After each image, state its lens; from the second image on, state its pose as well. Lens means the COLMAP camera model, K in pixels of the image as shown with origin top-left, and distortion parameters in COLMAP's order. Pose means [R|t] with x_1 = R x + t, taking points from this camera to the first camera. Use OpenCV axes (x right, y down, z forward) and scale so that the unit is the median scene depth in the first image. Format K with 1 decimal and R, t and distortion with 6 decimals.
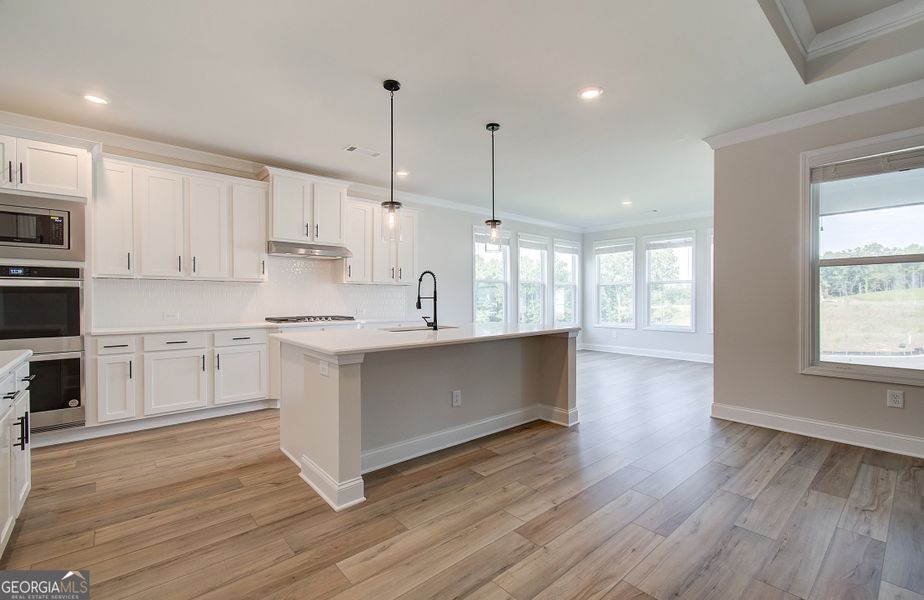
lens RADIAL K [[410.2, 0, 463.9], [0, 410.2, 300.9], [0, 0, 1]] dist [-0.000181, -0.000155]
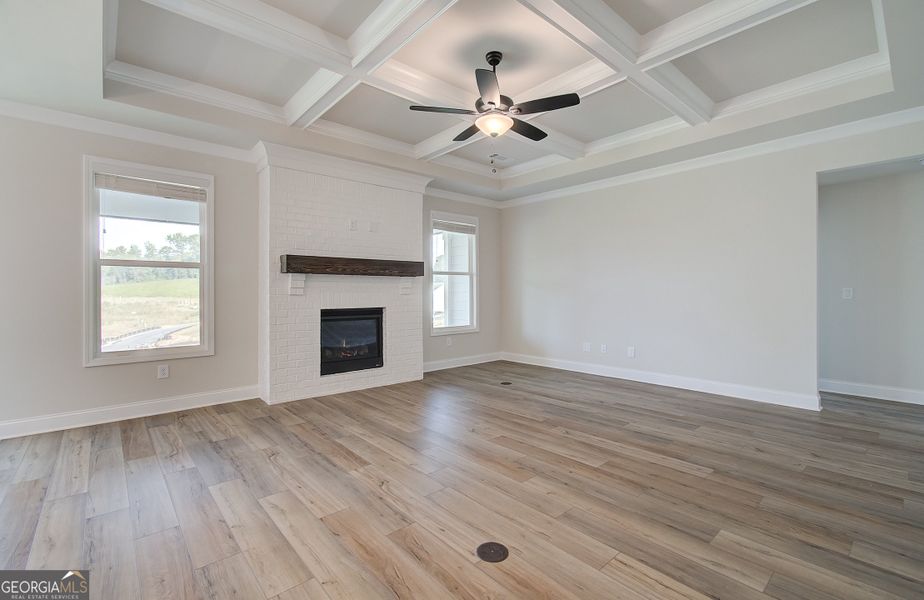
lens RADIAL K [[413.2, 0, 458.0], [0, 413.2, 289.8], [0, 0, 1]] dist [-0.000724, 0.000595]
pose [[0.015962, 0.007048, 0.999848, -0.144930], [0.013861, 0.999878, -0.007269, 0.001836], [-0.999777, 0.013975, 0.015862, 0.026953]]
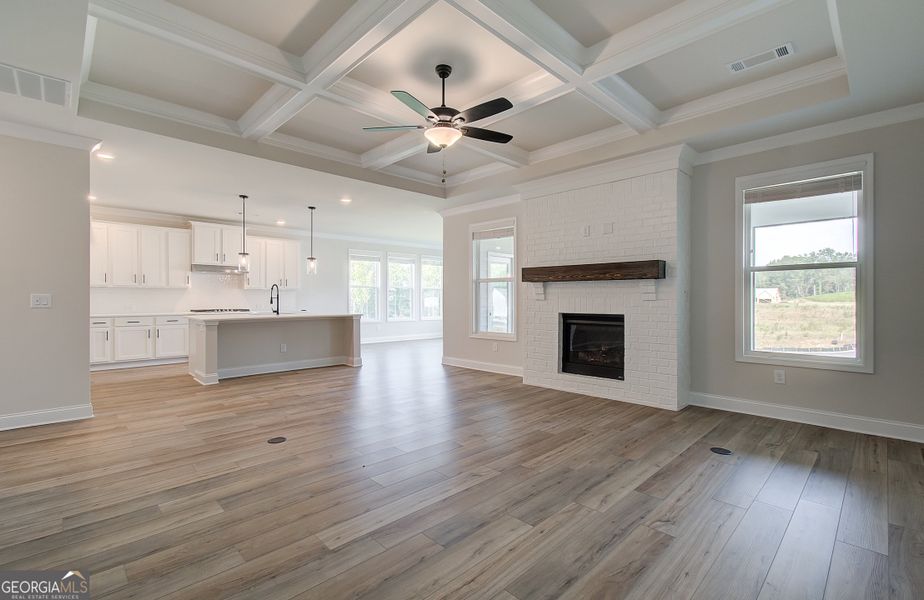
lens RADIAL K [[411.3, 0, 472.6], [0, 411.3, 300.5], [0, 0, 1]] dist [0.002668, 0.000298]
pose [[0.998679, 0.001619, 0.051367, 0.678896], [-0.001496, 0.999996, -0.002416, 0.007555], [-0.051371, 0.002336, 0.998677, -0.865970]]
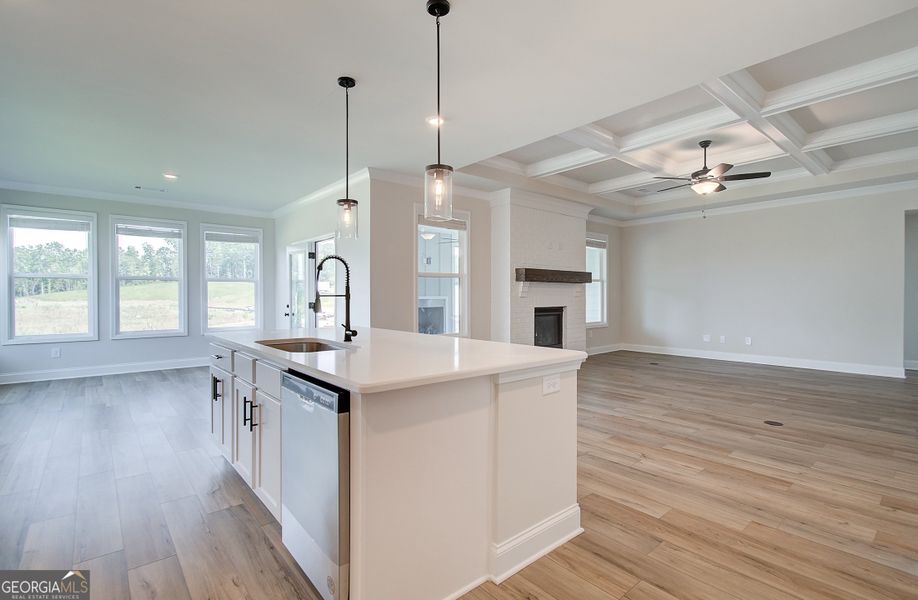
lens RADIAL K [[436.3, 0, 459.0], [0, 436.3, 300.0], [0, 0, 1]] dist [0.007701, 0.000260]
pose [[0.022856, -0.008351, 0.999704, -0.687268], [0.011885, 0.999897, 0.008081, -0.003092], [-0.999668, 0.011697, 0.022953, 0.686297]]
